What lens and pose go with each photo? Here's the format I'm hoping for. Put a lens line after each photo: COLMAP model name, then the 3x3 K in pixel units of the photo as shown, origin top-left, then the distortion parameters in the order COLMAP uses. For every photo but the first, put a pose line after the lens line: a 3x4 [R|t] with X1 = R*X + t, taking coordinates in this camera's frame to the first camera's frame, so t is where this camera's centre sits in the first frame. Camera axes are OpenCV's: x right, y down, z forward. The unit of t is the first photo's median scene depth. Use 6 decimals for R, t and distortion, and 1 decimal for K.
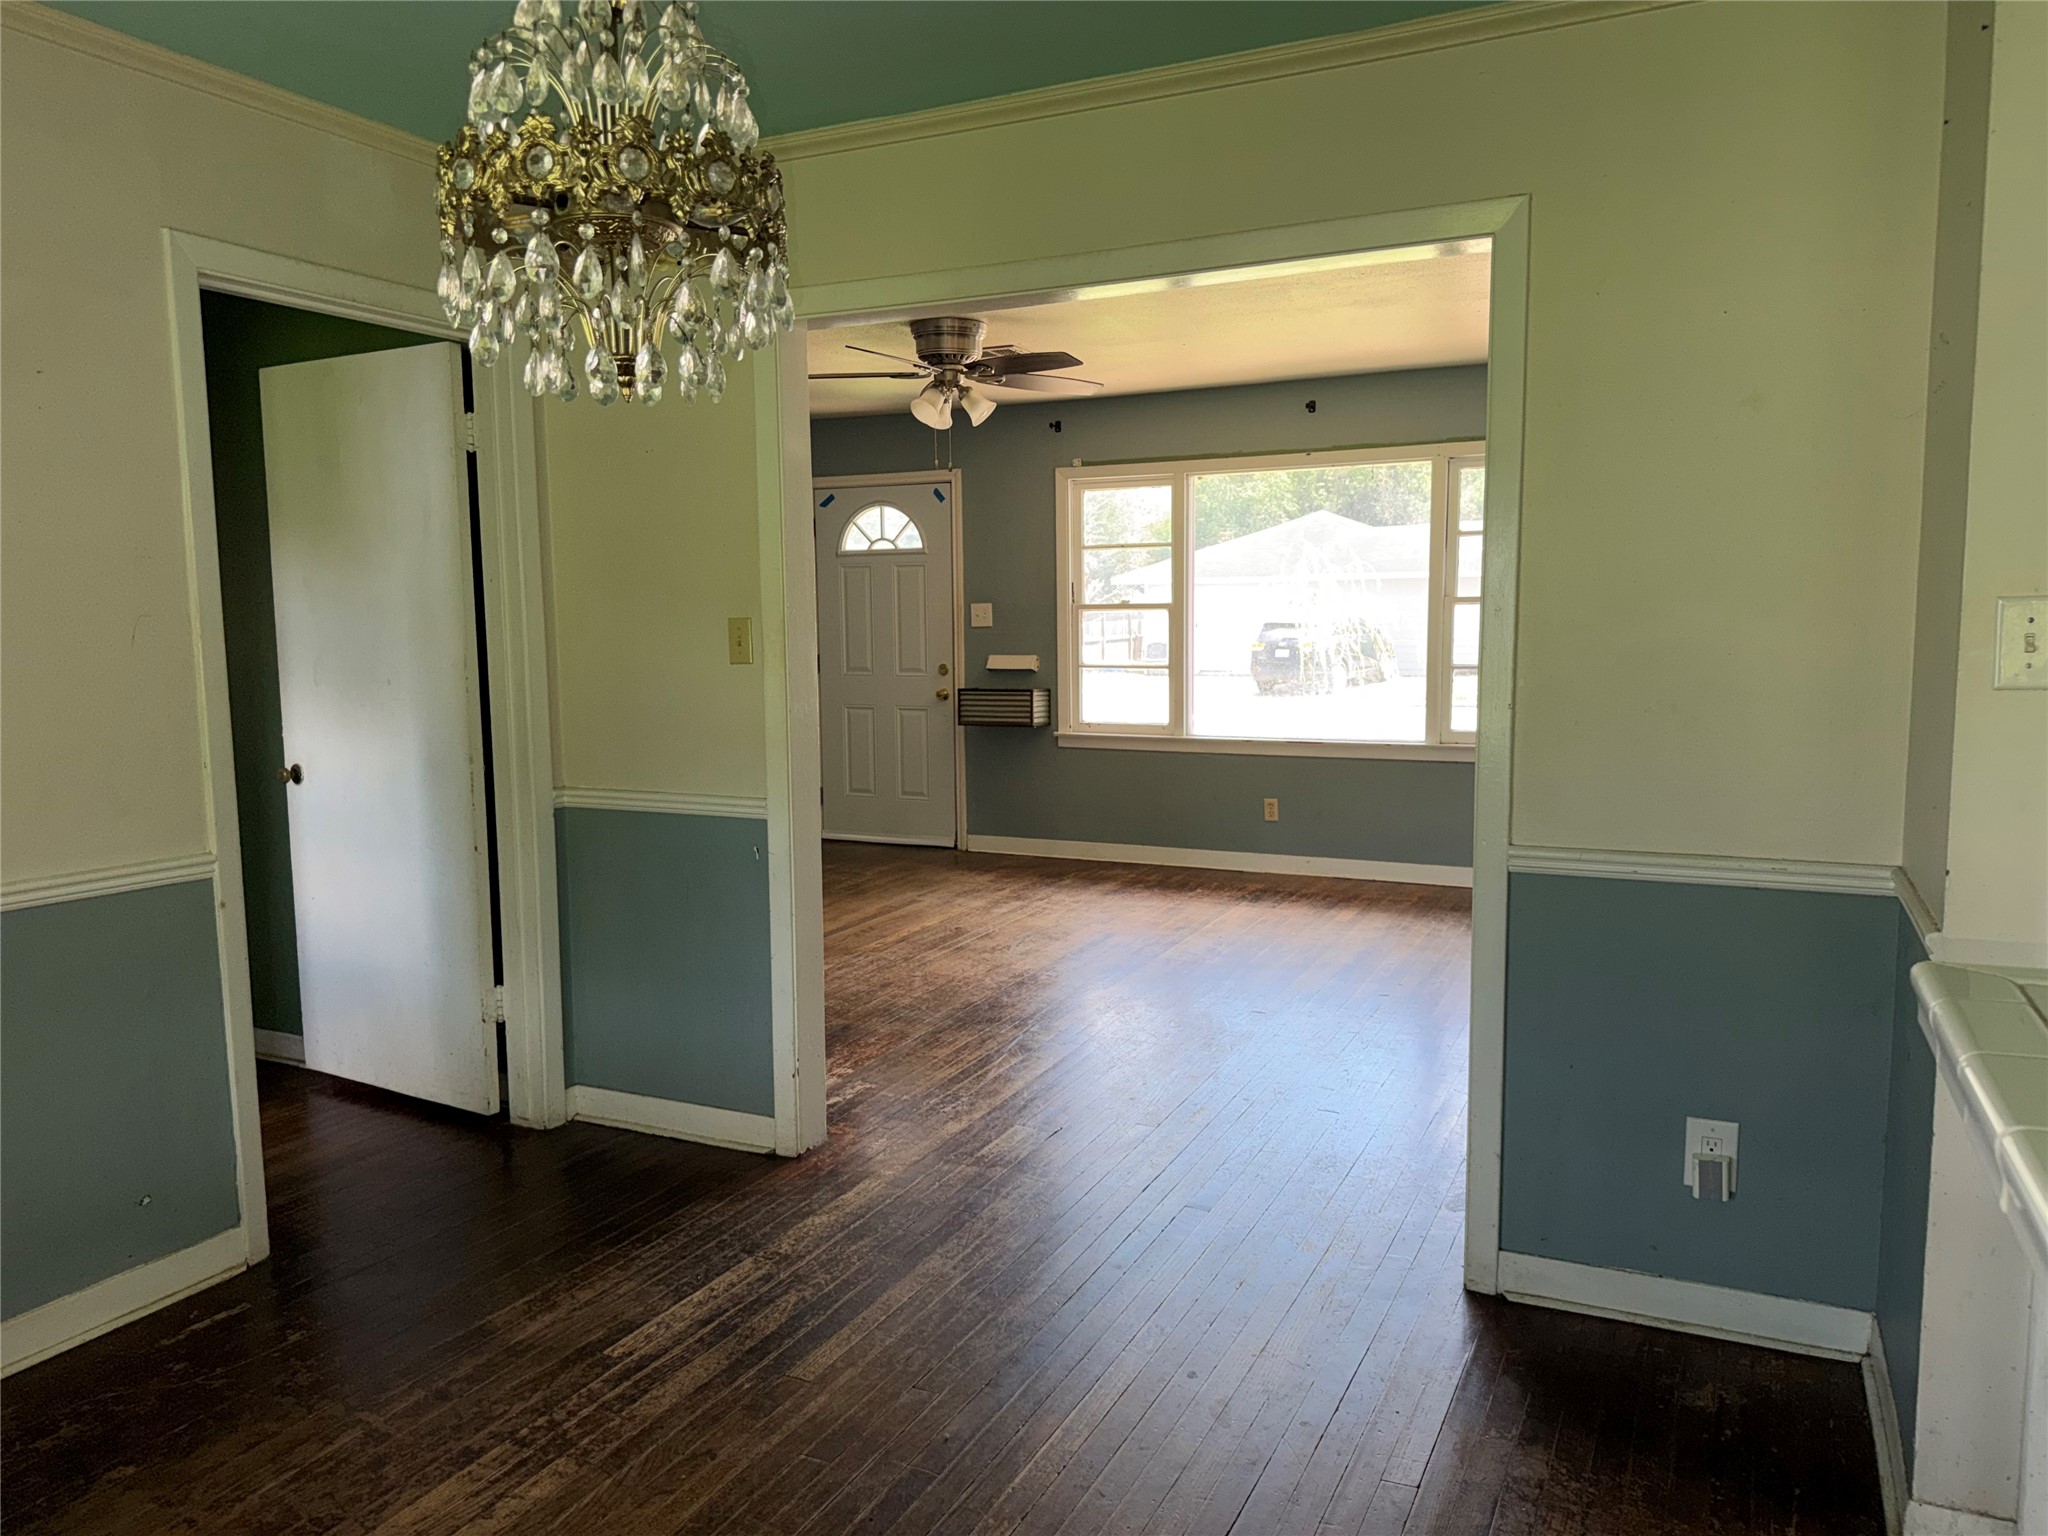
lens RADIAL K [[1404.5, 0, 1032.1], [0, 1404.5, 774.8], [0, 0, 1]] dist [0.162272, -0.361090]
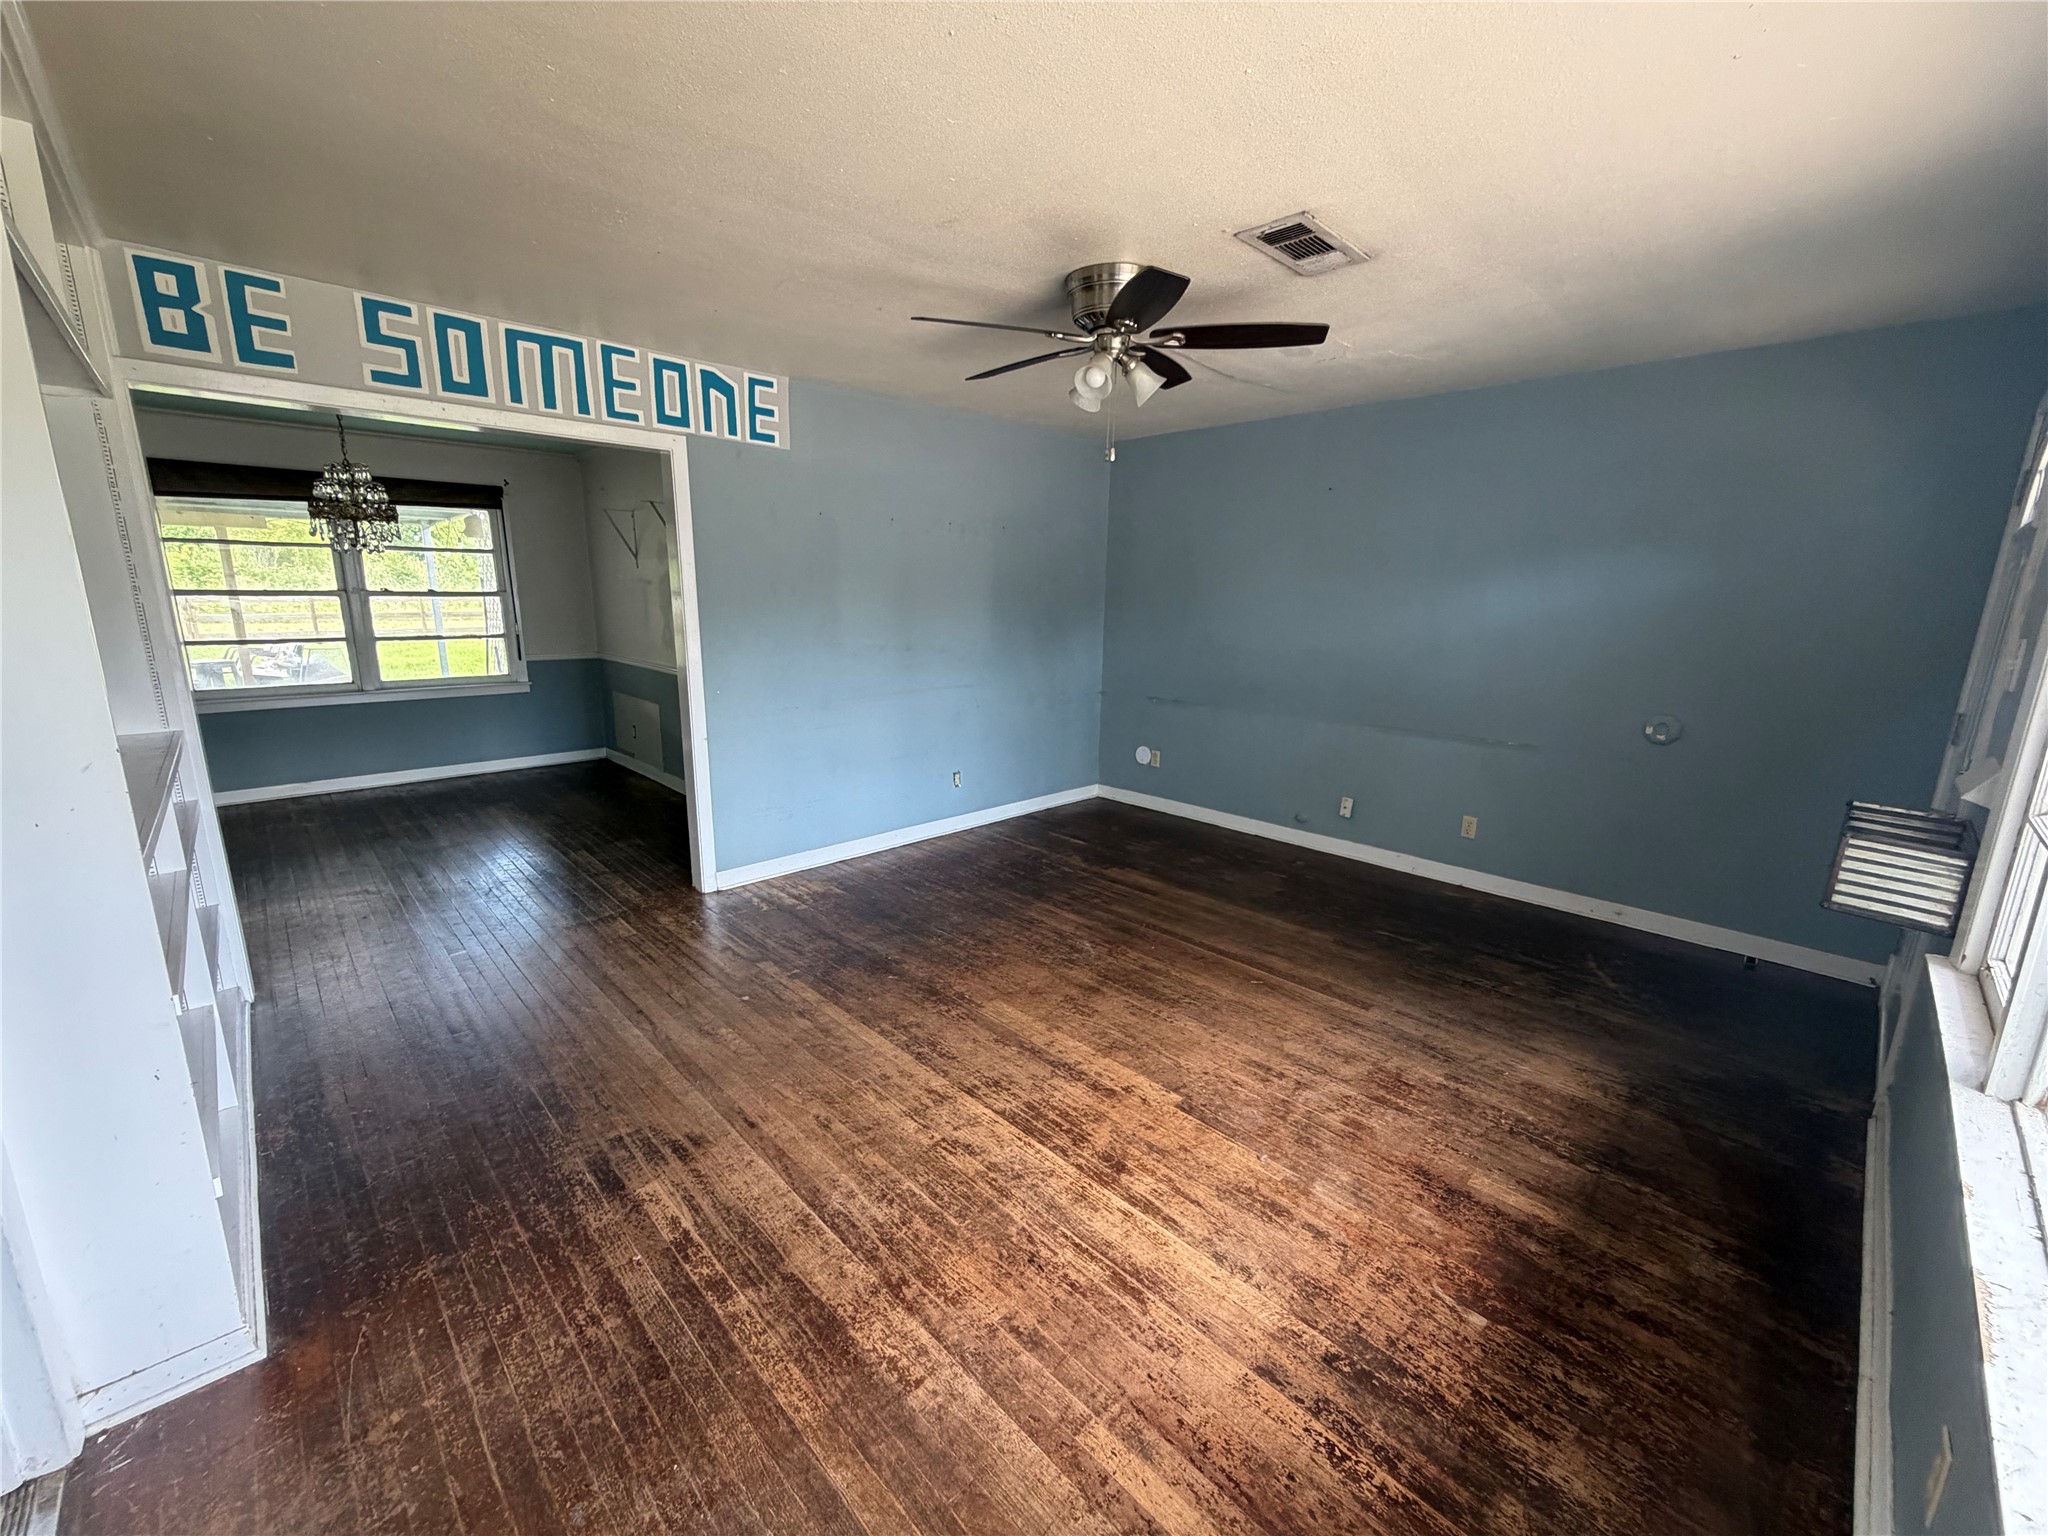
lens RADIAL K [[811.4, 0, 1018.2], [0, 811.4, 763.0], [0, 0, 1]] dist [-0.002162, -0.000337]
pose [[-0.343619, 0.204728, -0.916522, 0.336578], [-0.121157, 0.958128, 0.259446, -0.121726], [0.931261, 0.200194, -0.304427, 0.847280]]
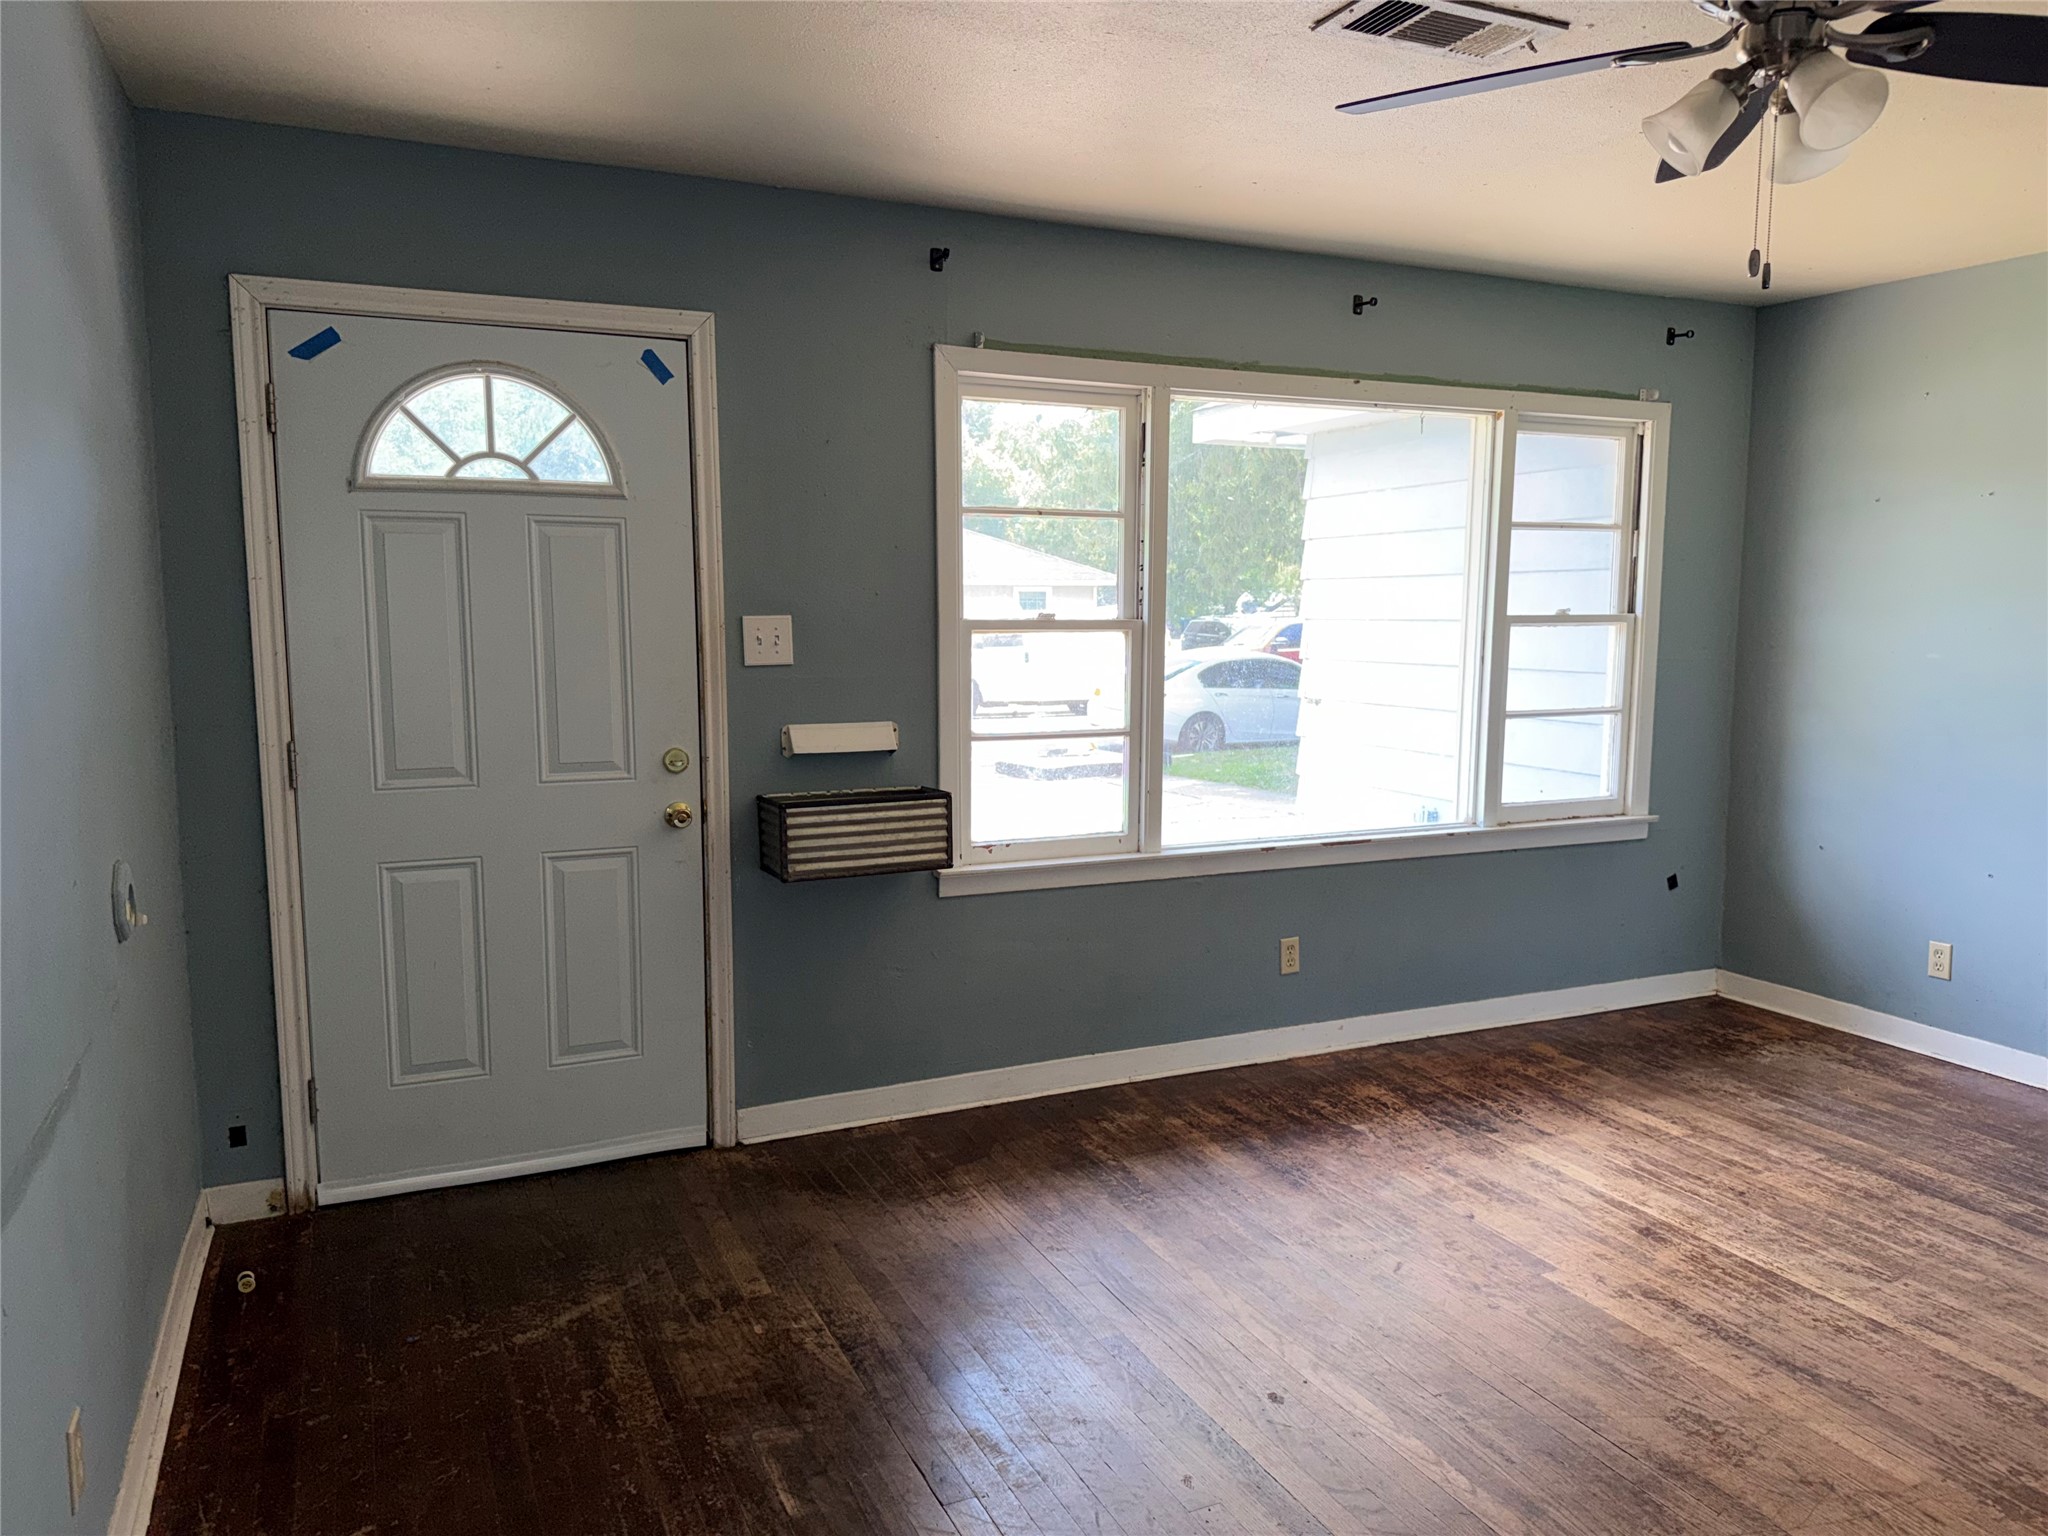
lens RADIAL K [[1455.0, 0, 1027.7], [0, 1455.0, 779.5], [0, 0, 1]] dist [0.001516, 0.000966]
pose [[0.632342, -0.084383, 0.770080, -0.377960], [0.075580, 0.996028, 0.047081, -0.089152], [-0.770994, 0.028431, 0.636208, 0.675904]]
